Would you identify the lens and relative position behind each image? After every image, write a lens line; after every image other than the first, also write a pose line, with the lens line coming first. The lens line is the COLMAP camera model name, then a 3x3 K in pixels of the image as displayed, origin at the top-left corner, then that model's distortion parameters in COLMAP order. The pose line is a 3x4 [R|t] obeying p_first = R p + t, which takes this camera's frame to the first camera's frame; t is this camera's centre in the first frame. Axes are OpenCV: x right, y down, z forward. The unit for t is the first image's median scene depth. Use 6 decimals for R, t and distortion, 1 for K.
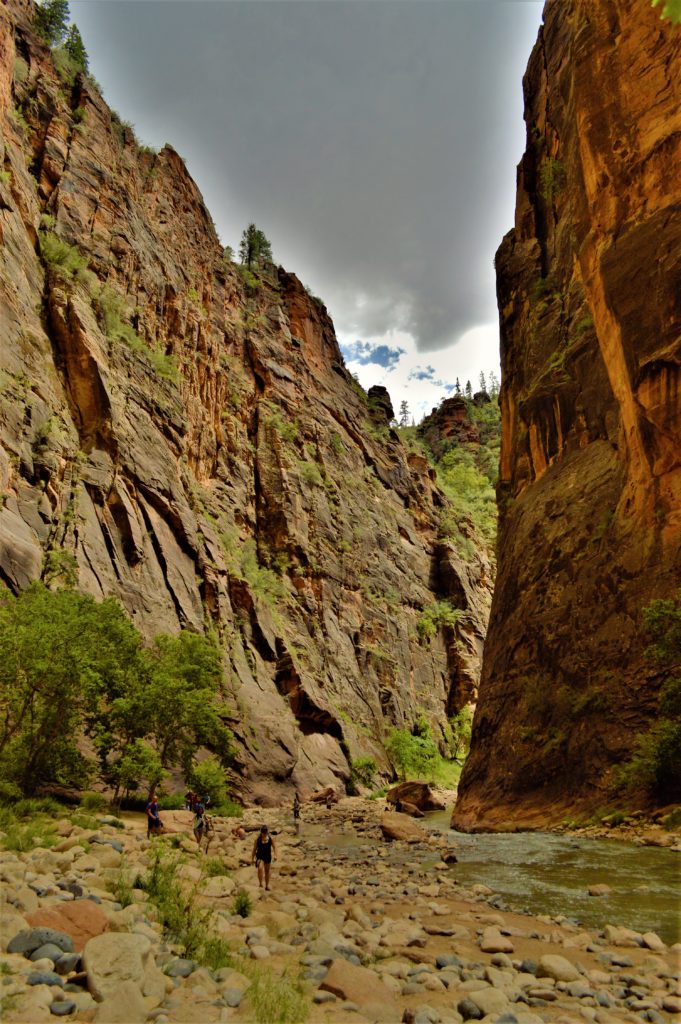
lens RADIAL K [[827.2, 0, 348.1], [0, 827.2, 500.4], [0, 0, 1]] dist [-0.013620, 0.004128]
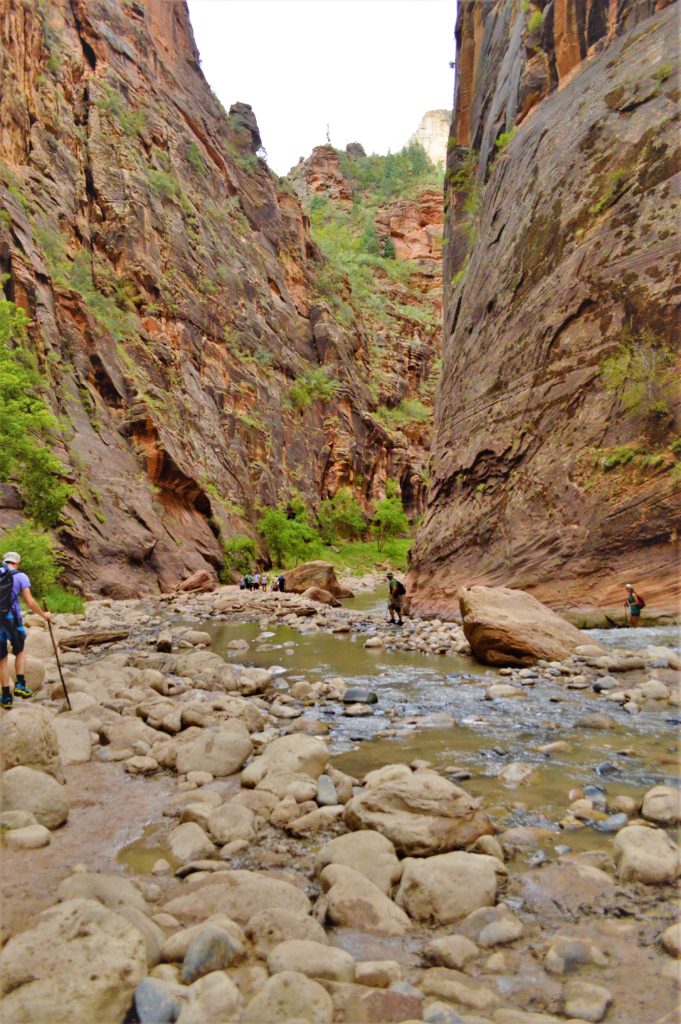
lens RADIAL K [[827.2, 0, 348.1], [0, 827.2, 500.4], [0, 0, 1]] dist [-0.013620, 0.004128]
pose [[0.981554, -0.002386, 0.191170, -0.024508], [-0.042280, 0.972456, 0.229218, 0.072111], [-0.186452, -0.233072, 0.954418, 0.187172]]
